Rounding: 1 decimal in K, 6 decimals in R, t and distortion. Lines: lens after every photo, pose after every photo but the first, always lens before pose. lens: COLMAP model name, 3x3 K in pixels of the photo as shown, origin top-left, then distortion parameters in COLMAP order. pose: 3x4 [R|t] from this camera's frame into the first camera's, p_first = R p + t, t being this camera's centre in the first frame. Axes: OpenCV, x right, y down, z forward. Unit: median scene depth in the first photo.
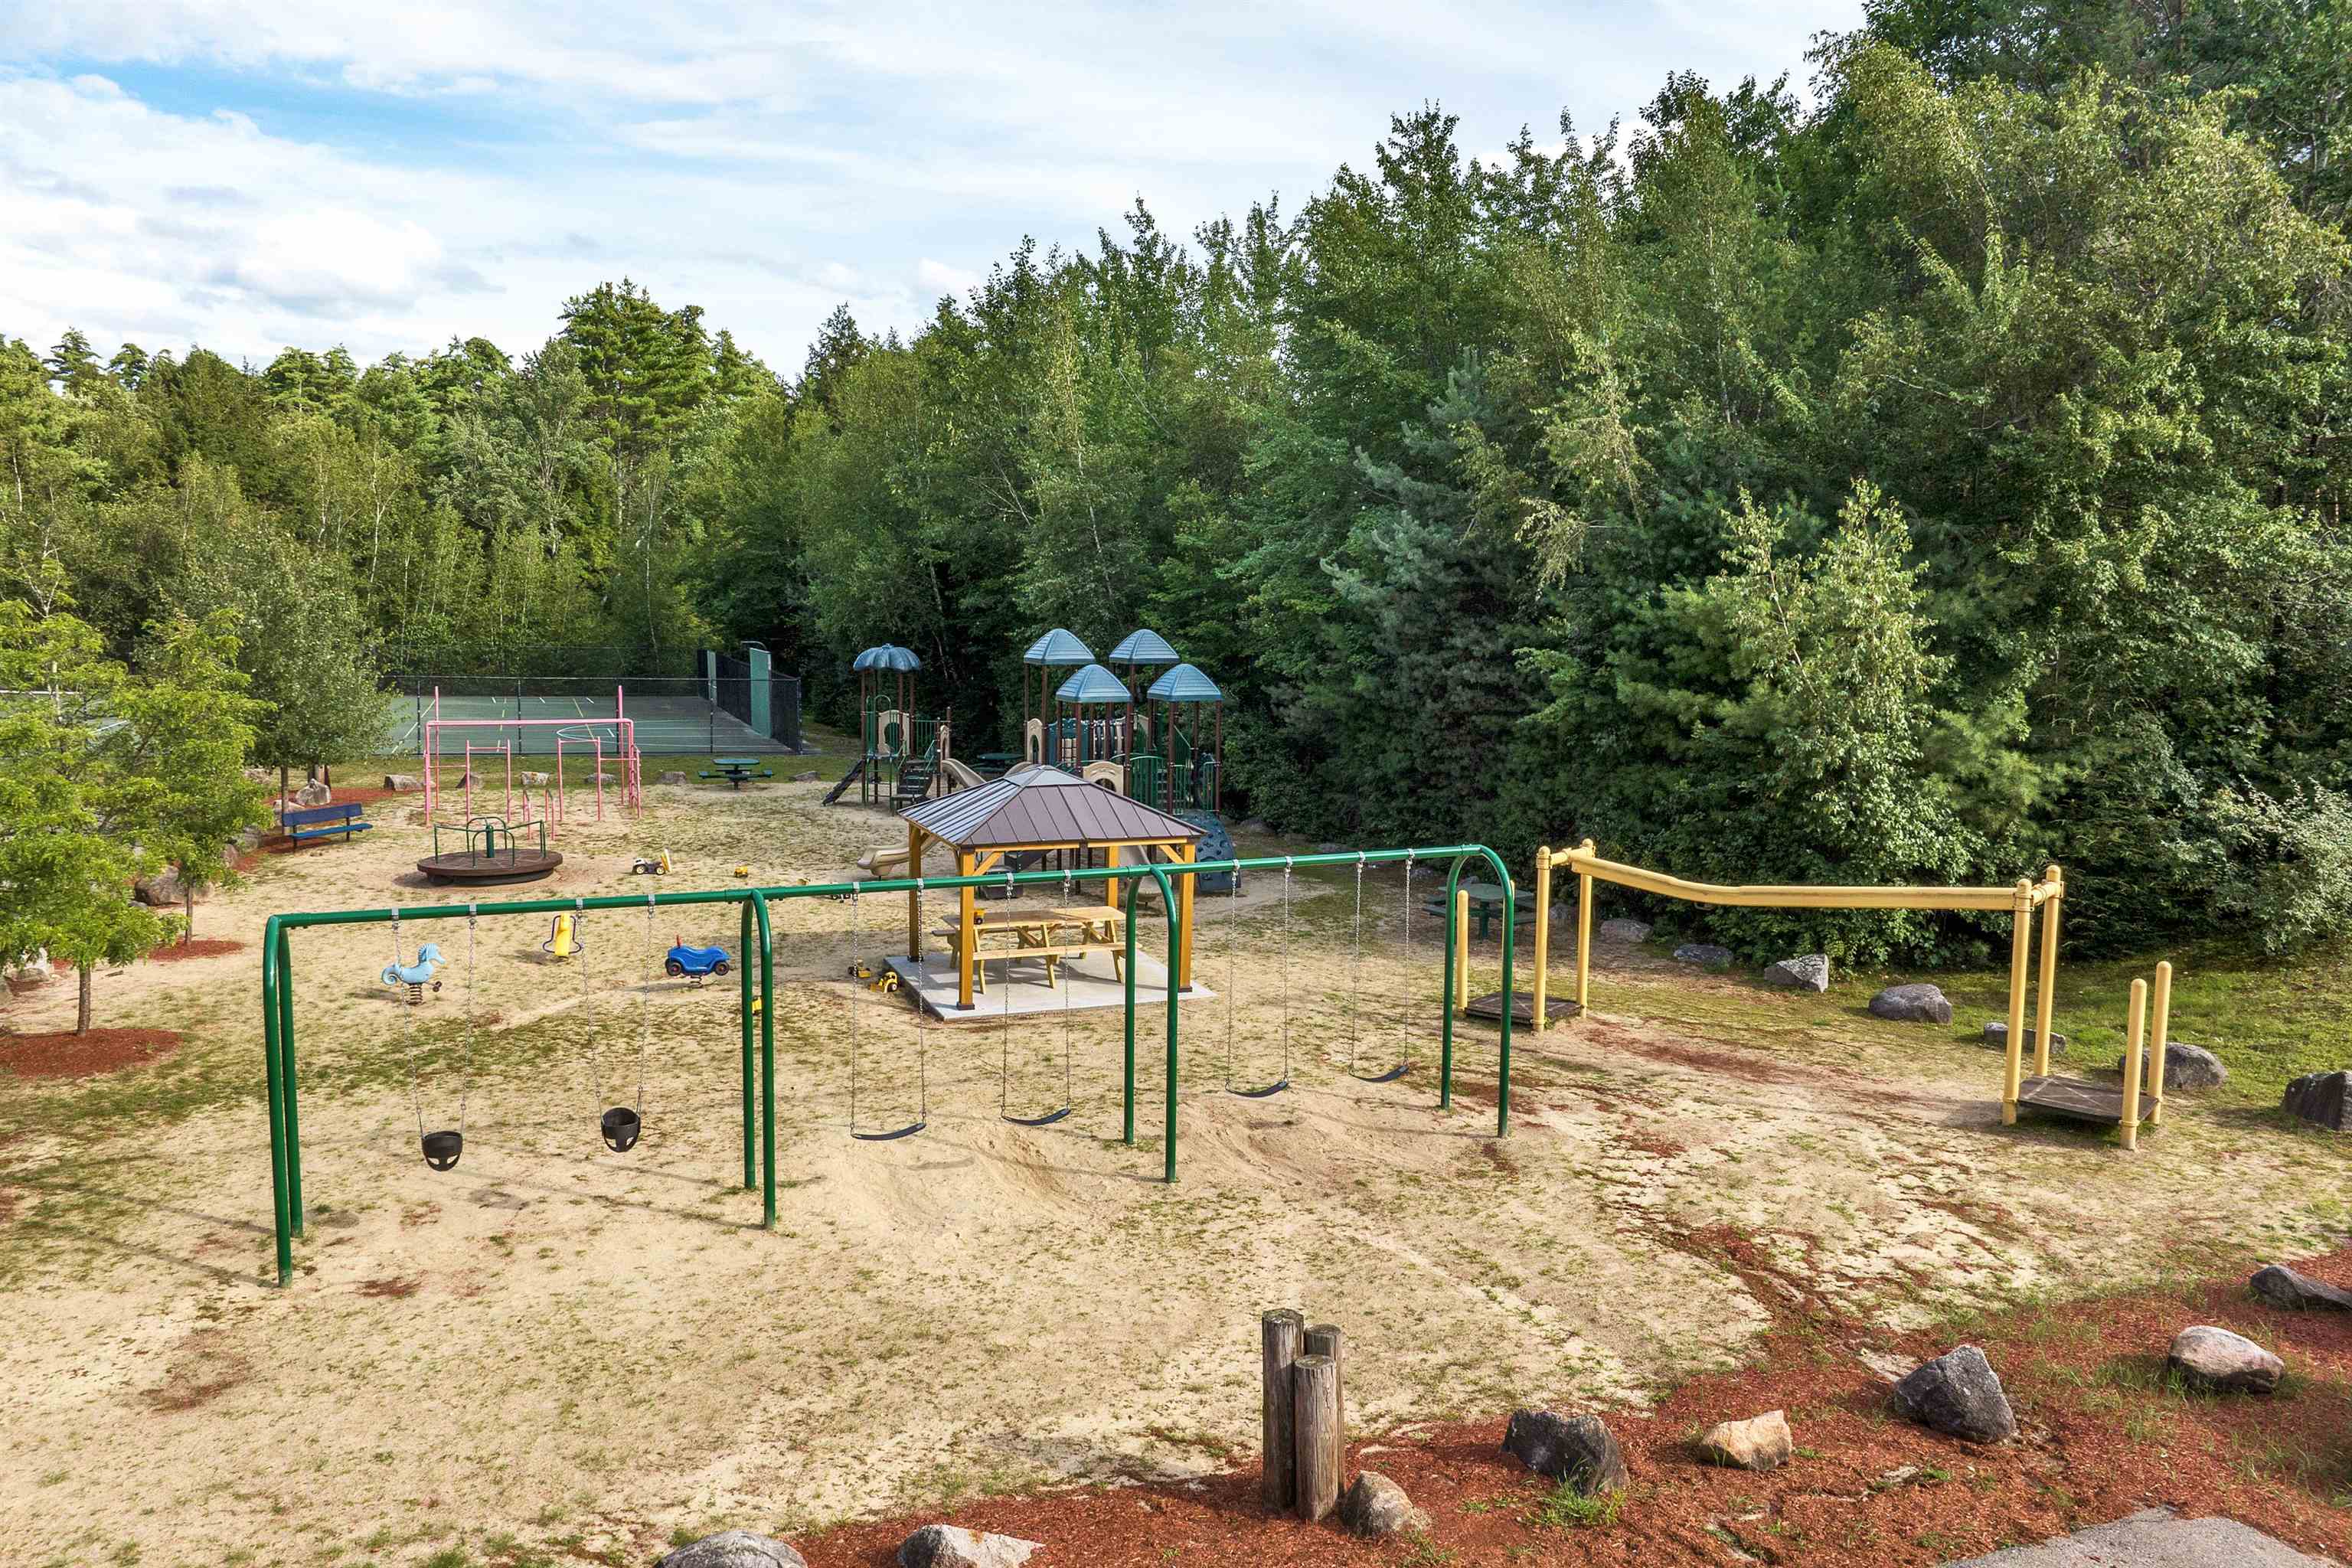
lens RADIAL K [[1607.4, 0, 1172.2], [0, 1607.4, 709.7], [0, 0, 1]] dist [-0.049647, 0.000201]
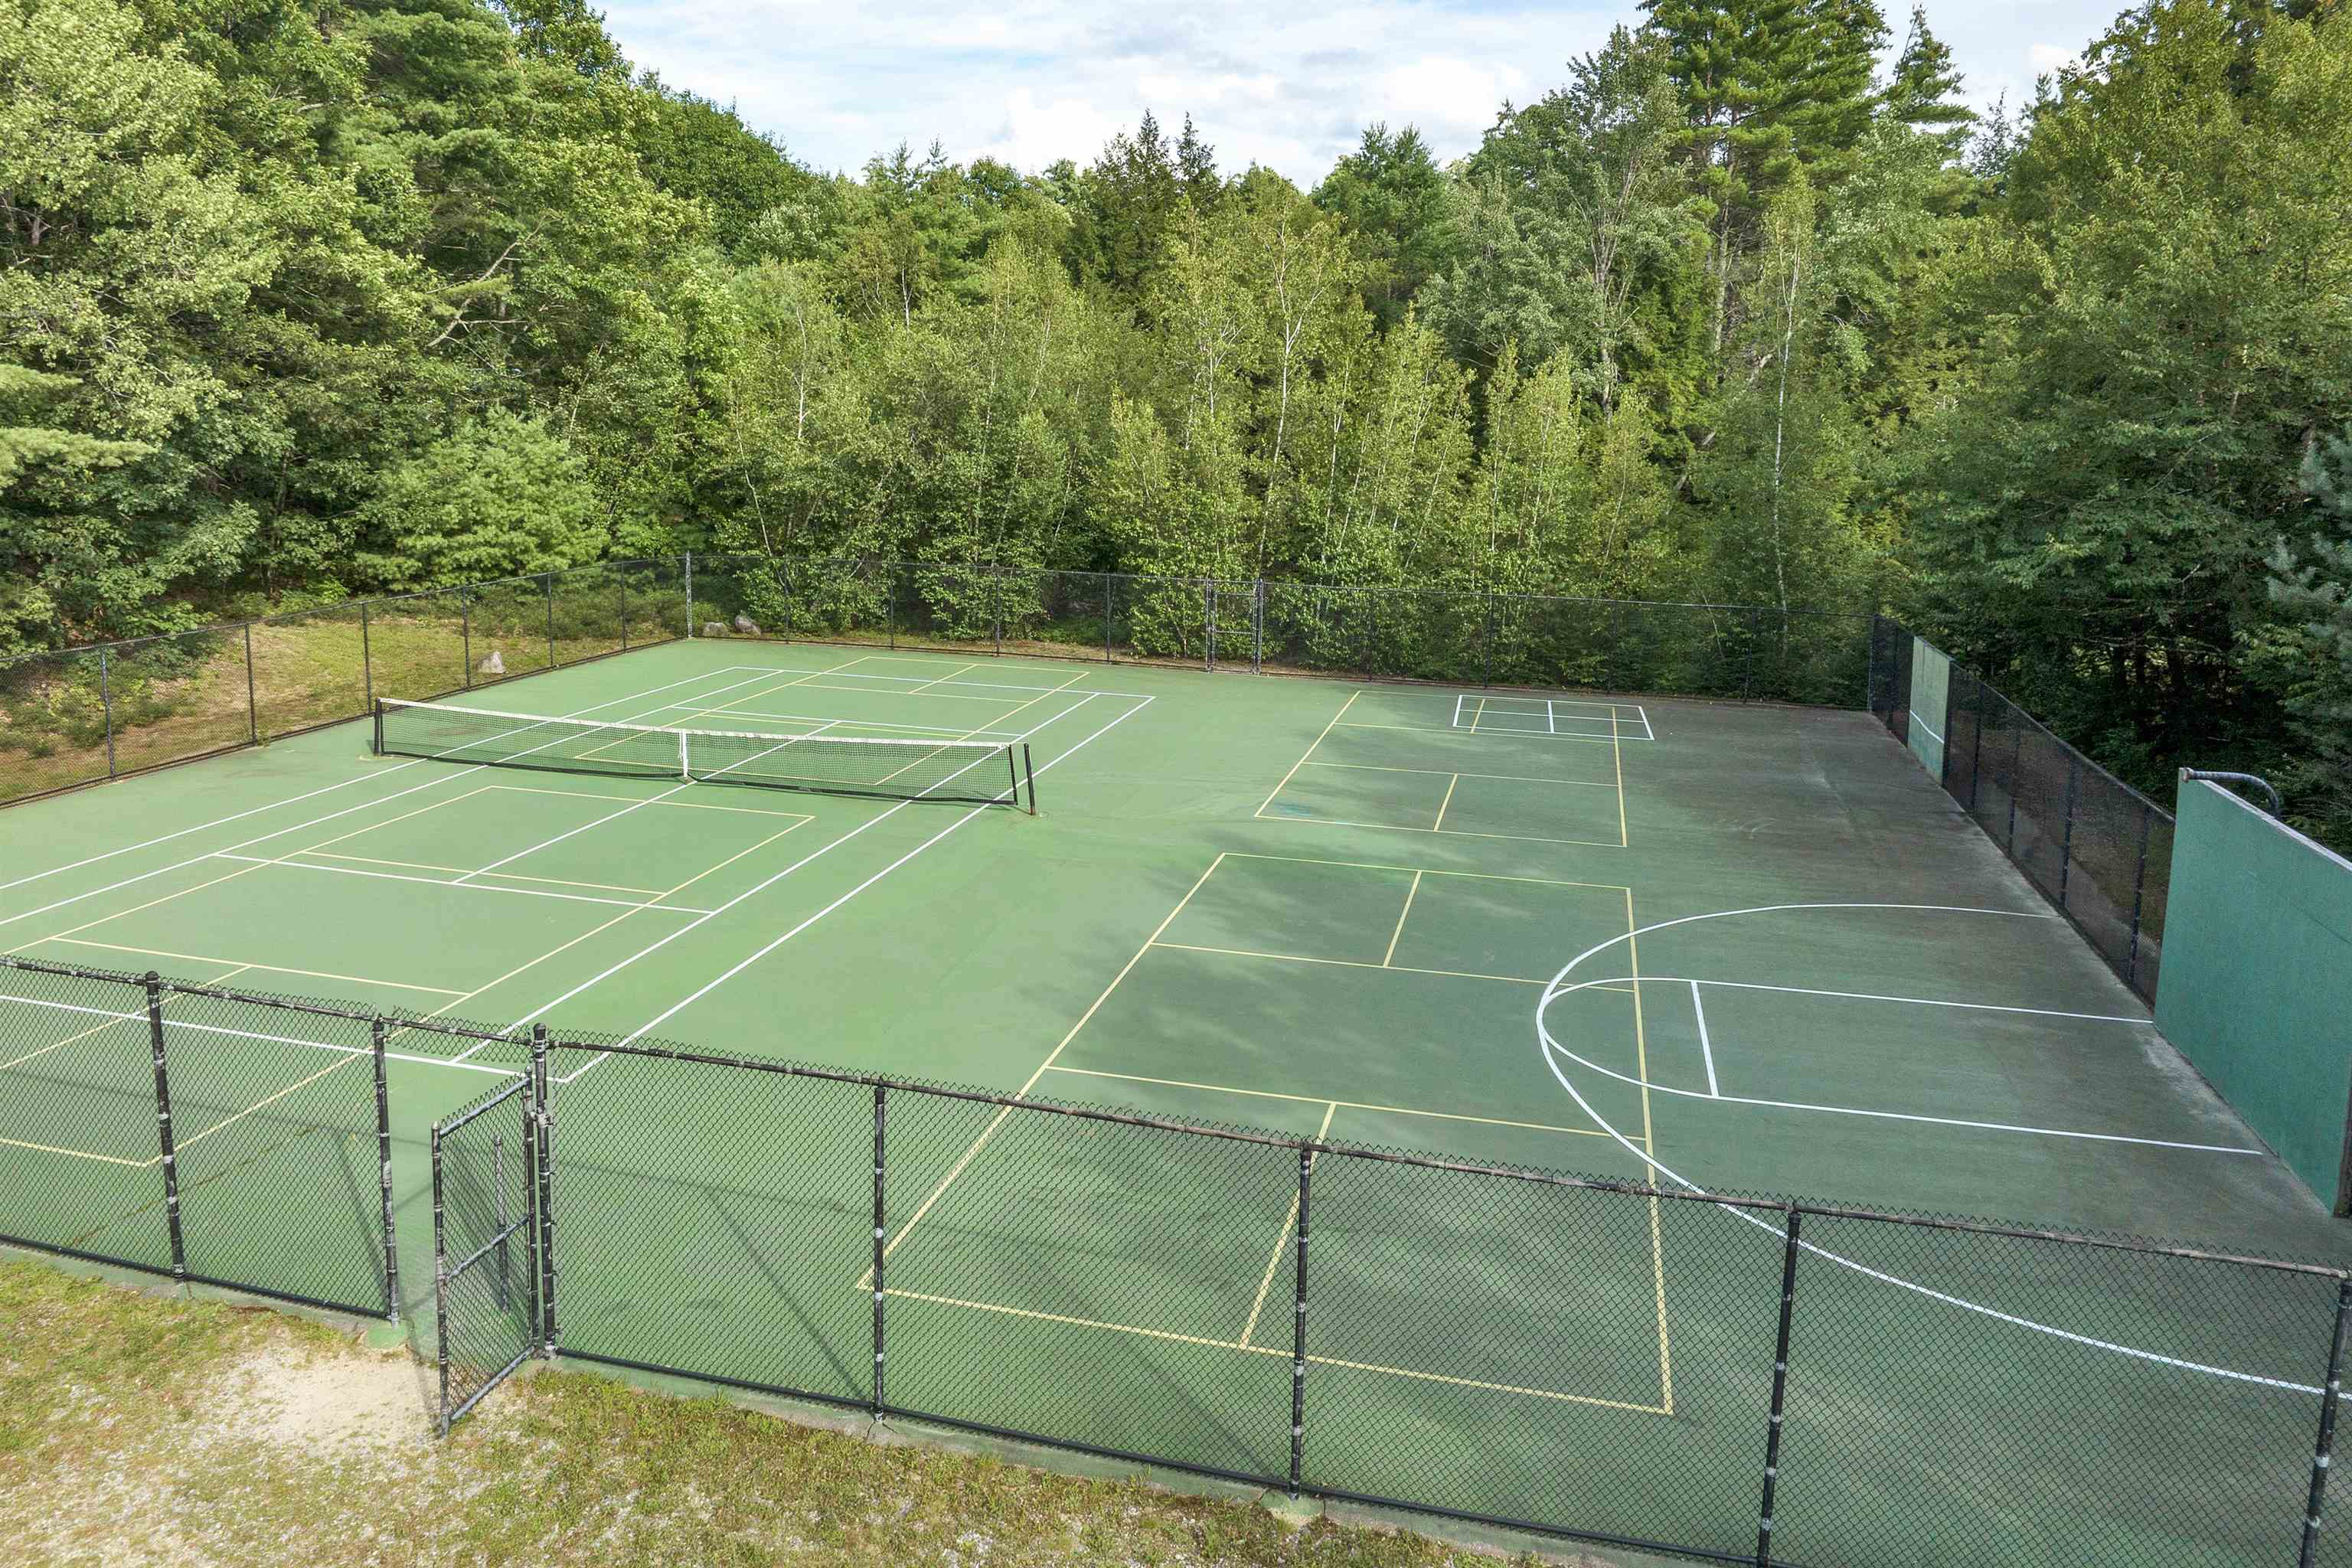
lens RADIAL K [[1607.4, 0, 1172.2], [0, 1607.4, 709.7], [0, 0, 1]] dist [-0.049647, 0.000201]
pose [[0.802390, 0.106423, -0.587234, -0.161189], [-0.041890, 0.991588, 0.122466, -0.052443], [0.595328, -0.073667, 0.800099, 0.435512]]
